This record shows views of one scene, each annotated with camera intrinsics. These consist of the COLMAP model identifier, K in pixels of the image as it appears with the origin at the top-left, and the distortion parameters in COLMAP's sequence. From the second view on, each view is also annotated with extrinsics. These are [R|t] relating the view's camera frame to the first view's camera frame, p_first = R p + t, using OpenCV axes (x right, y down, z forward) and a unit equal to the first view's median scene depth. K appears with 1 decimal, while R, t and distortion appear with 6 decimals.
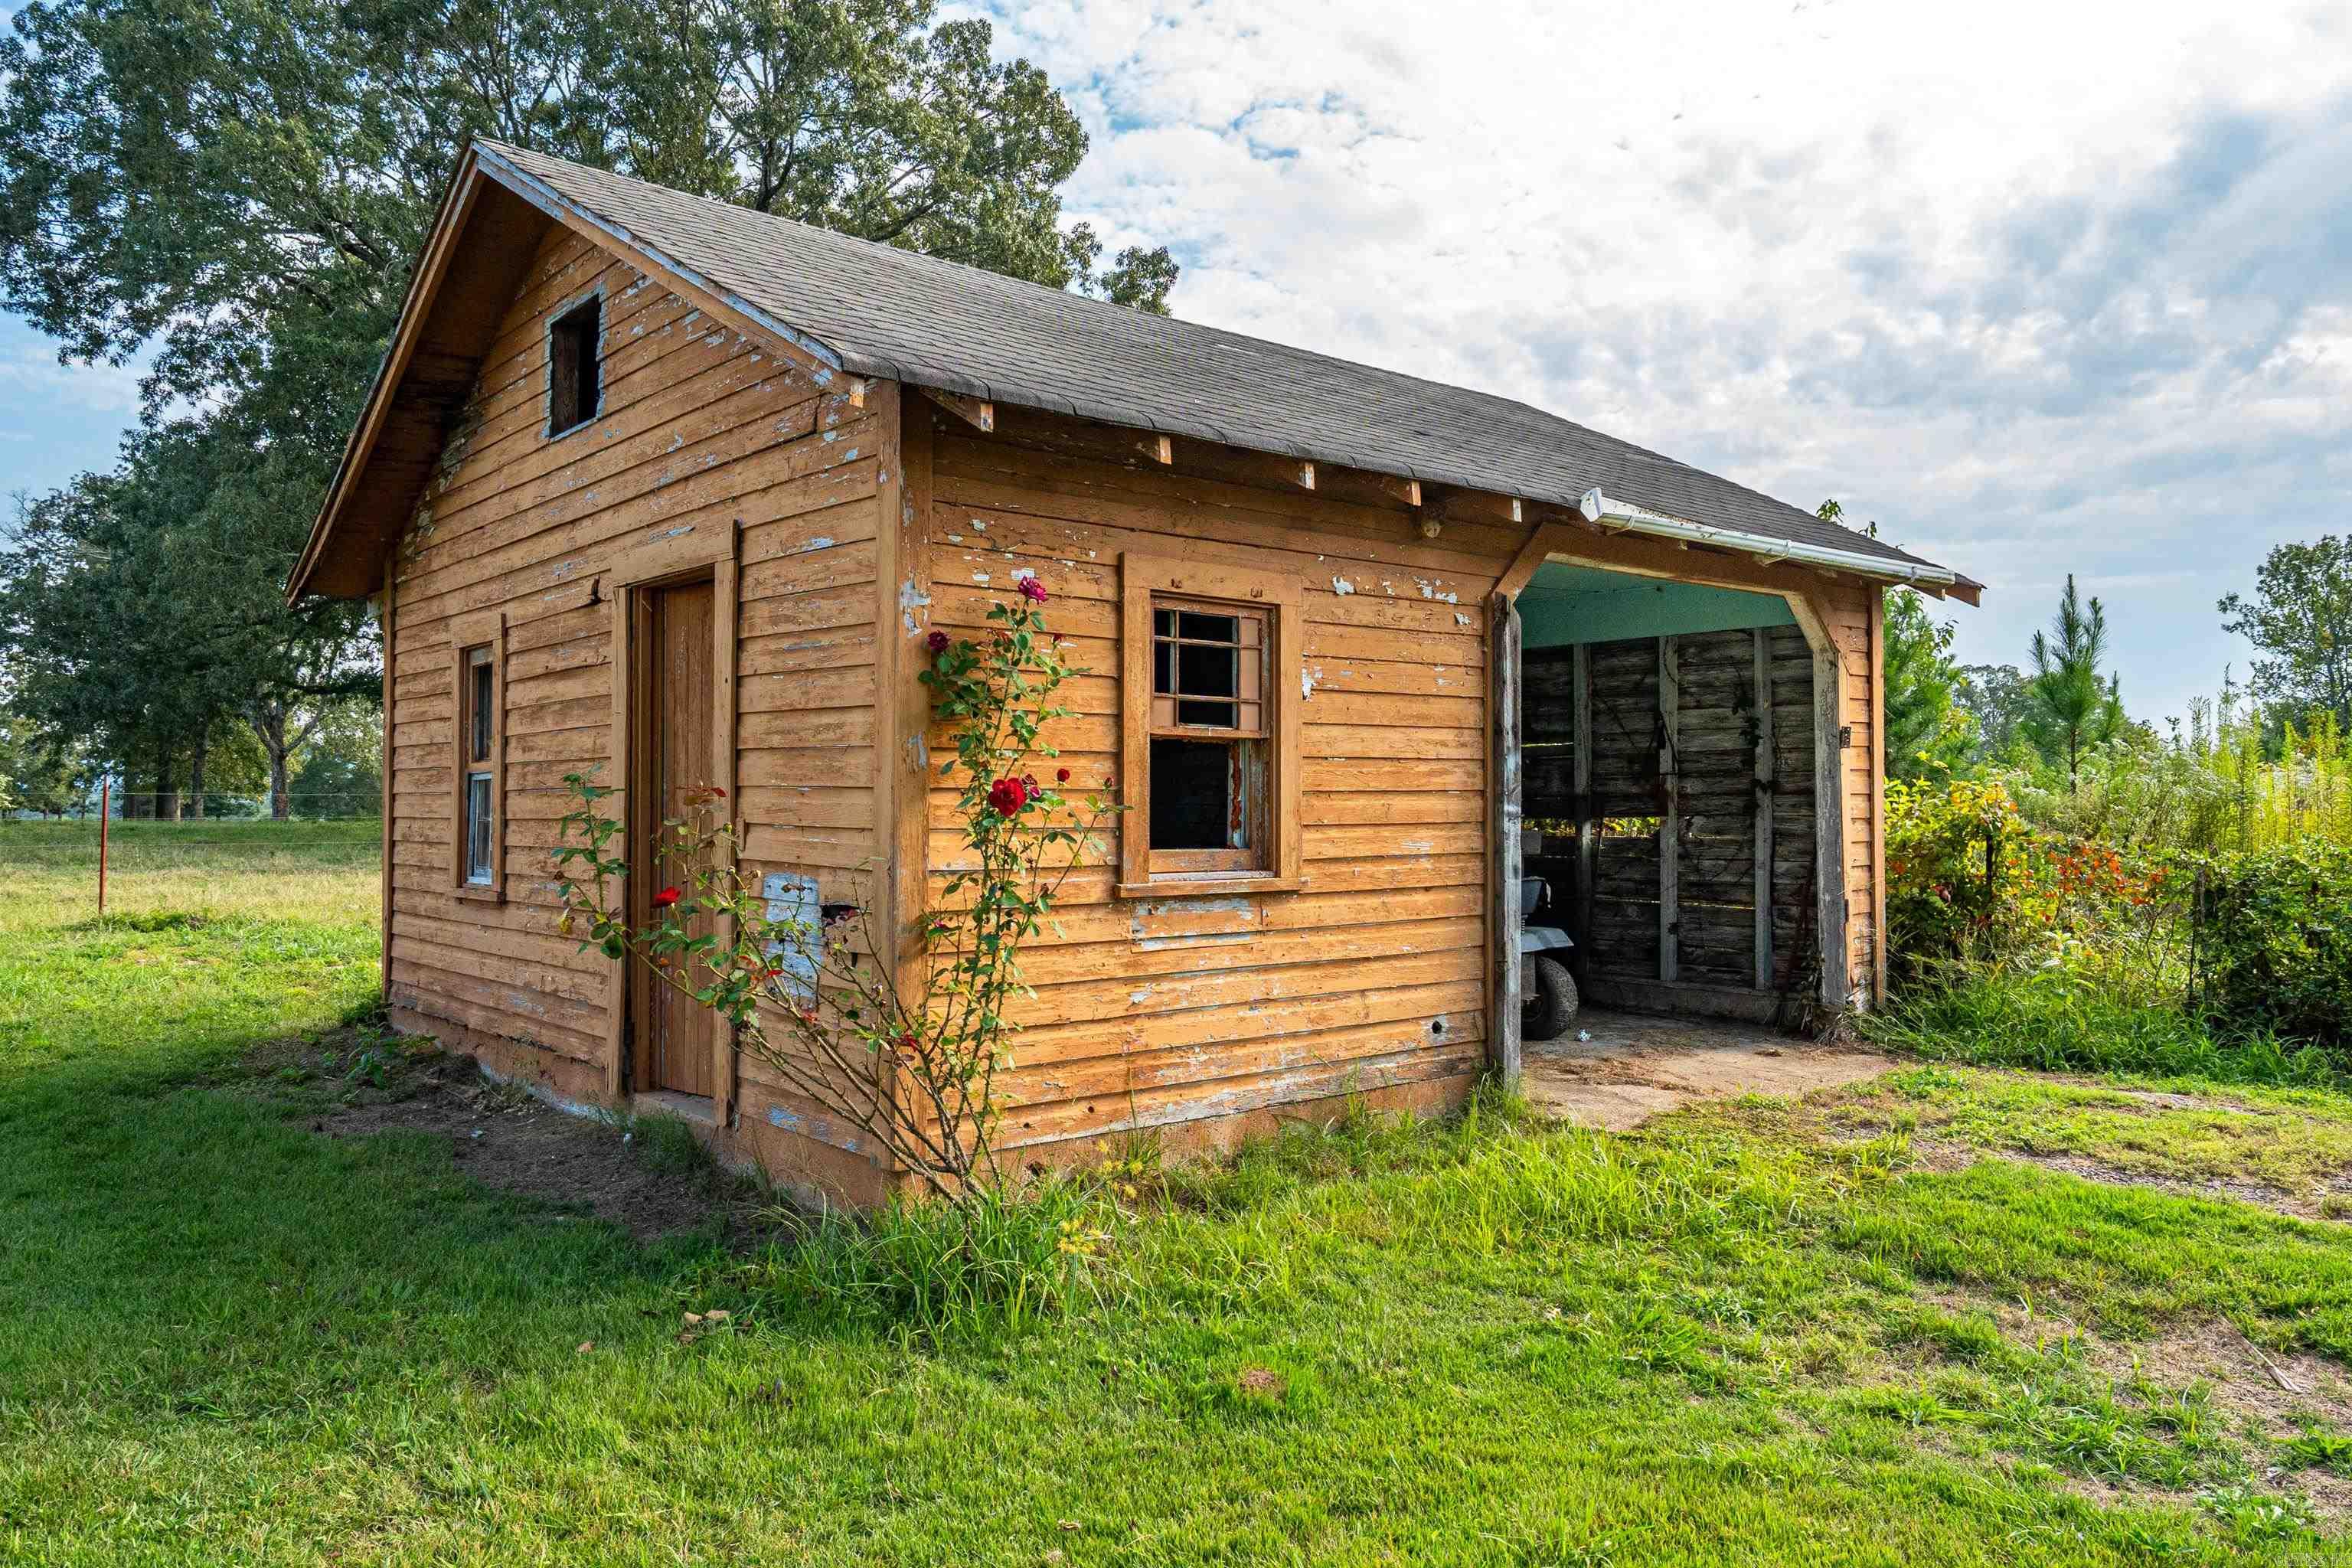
lens RADIAL K [[1651.0, 0, 1144.4], [0, 1651.0, 772.2], [0, 0, 1]] dist [0.001287, -0.005670]
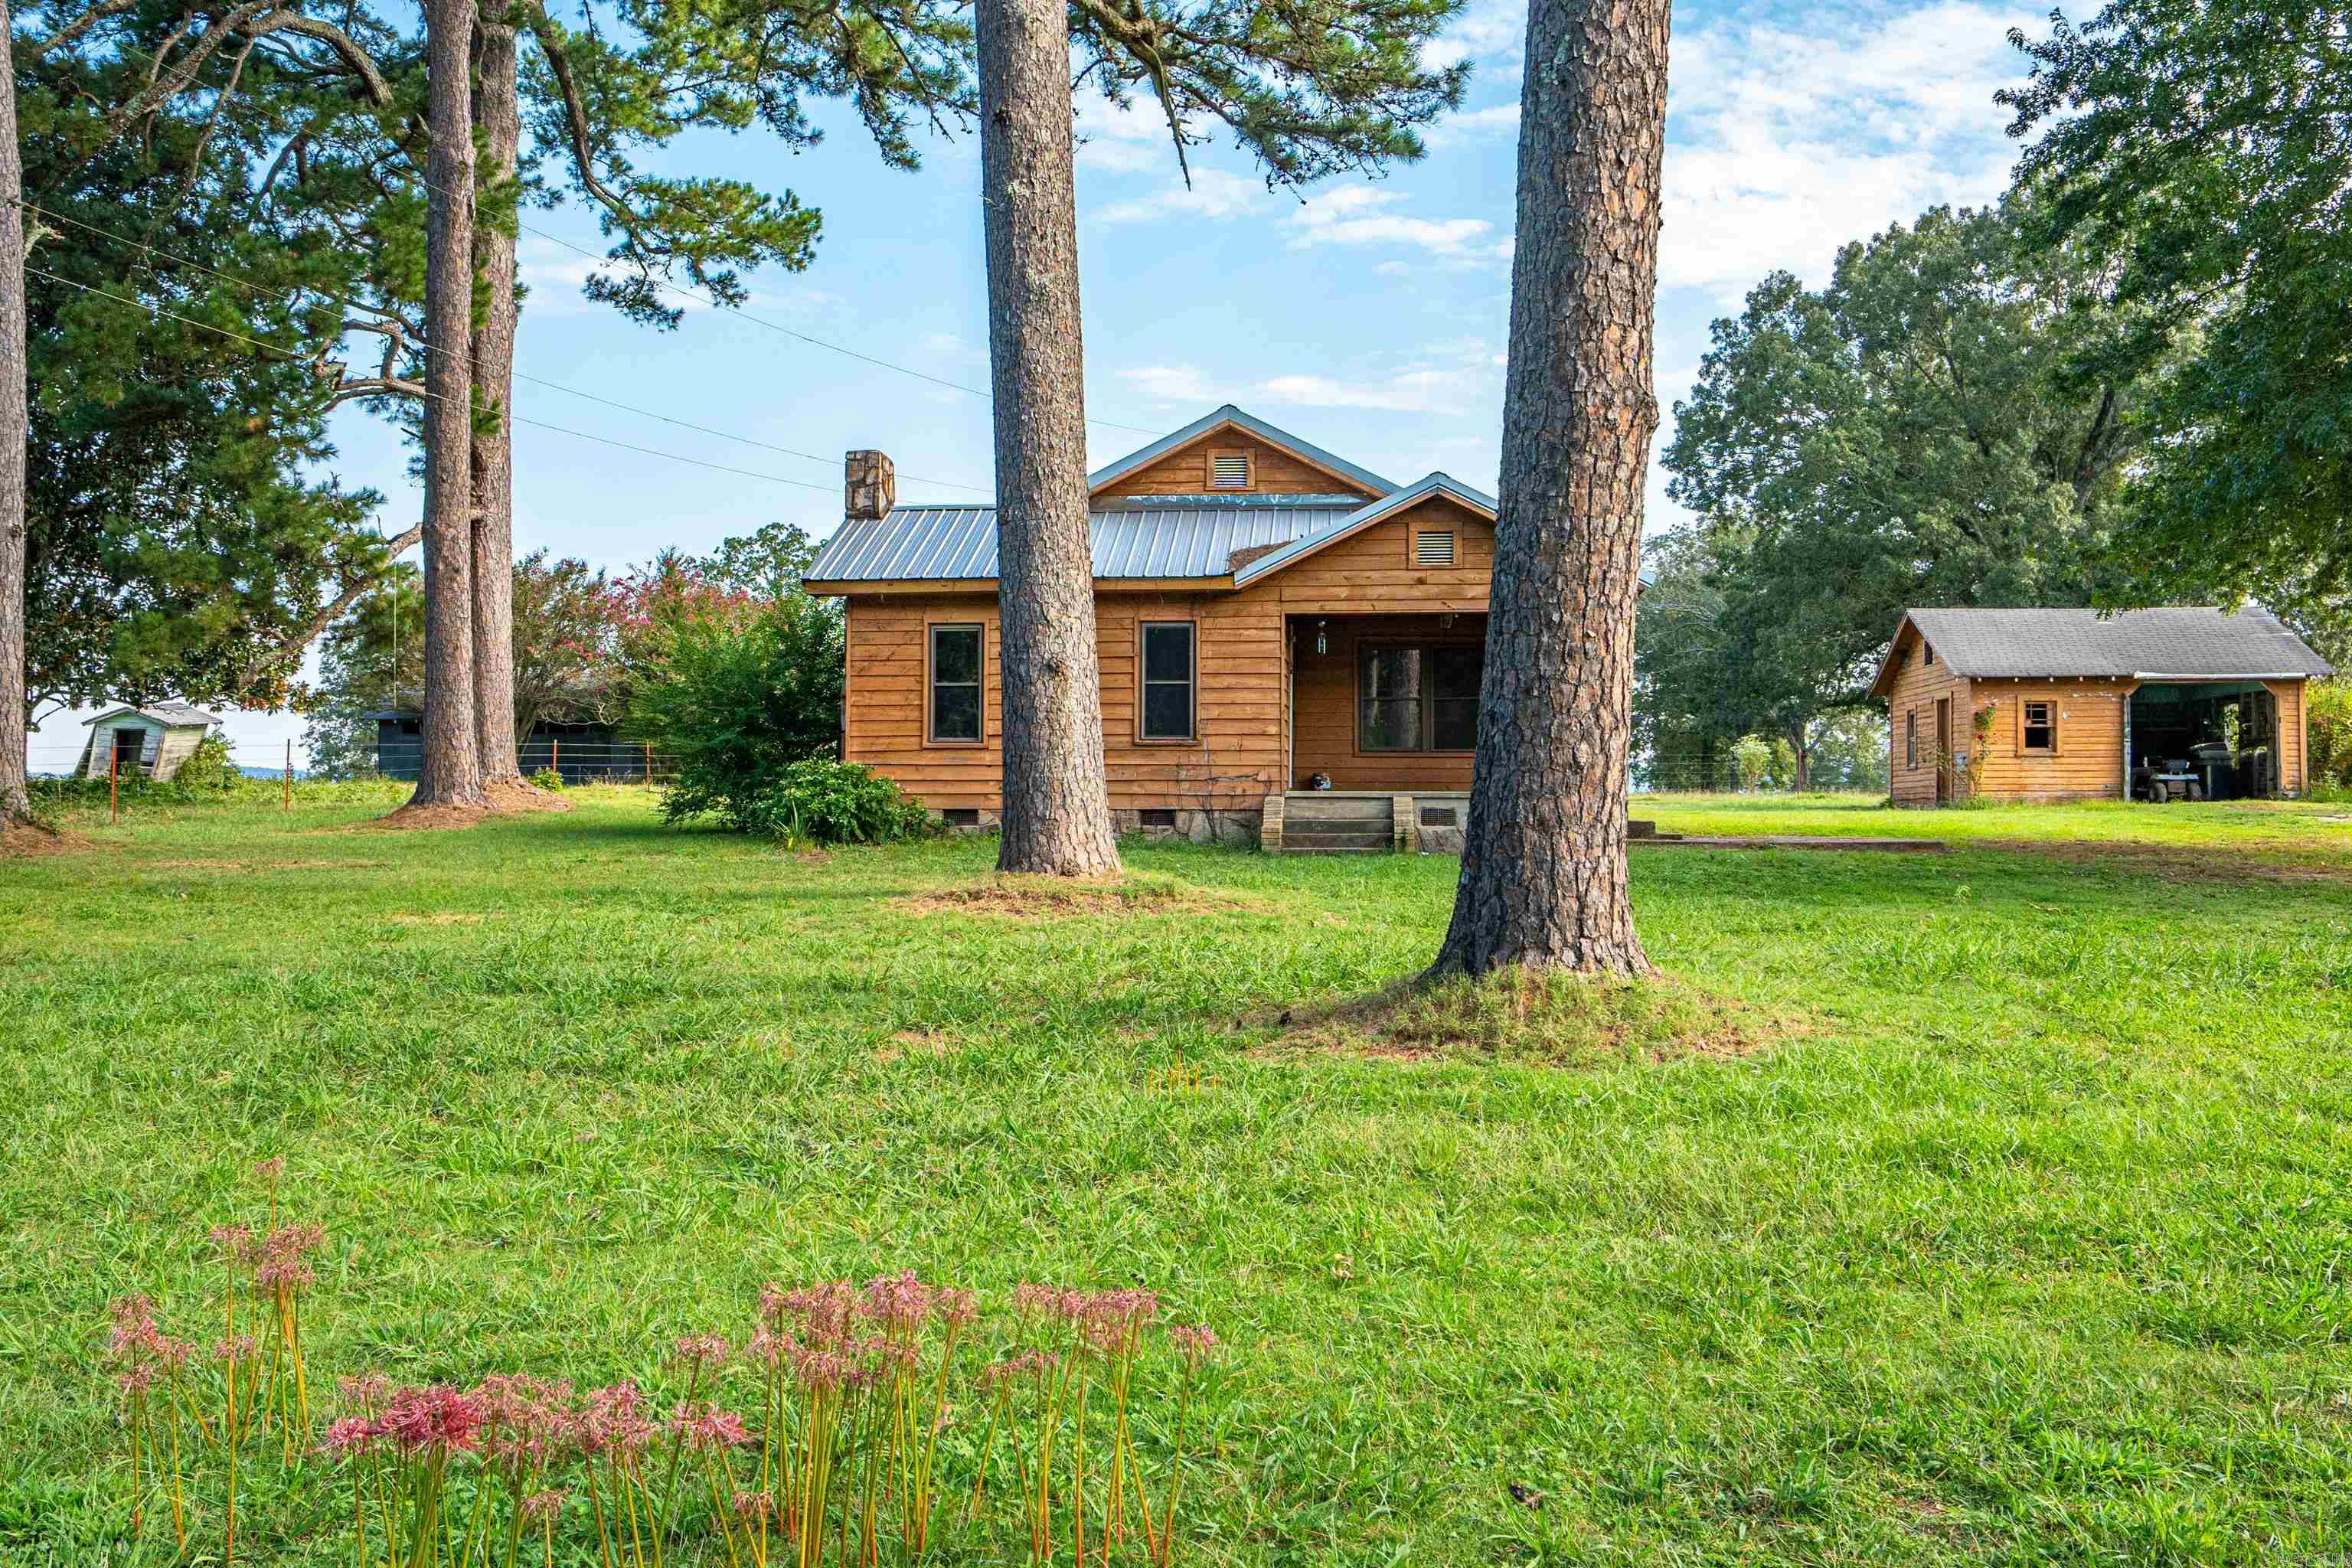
lens RADIAL K [[2141.5, 0, 1197.6], [0, 2141.5, 785.9], [0, 0, 1]] dist [0.011446, 0.000000]
pose [[0.738157, -0.013677, -0.674490, 2.322234], [0.013601, 0.999893, -0.005390, 0.145545], [0.674491, -0.005195, 0.738265, -5.107166]]
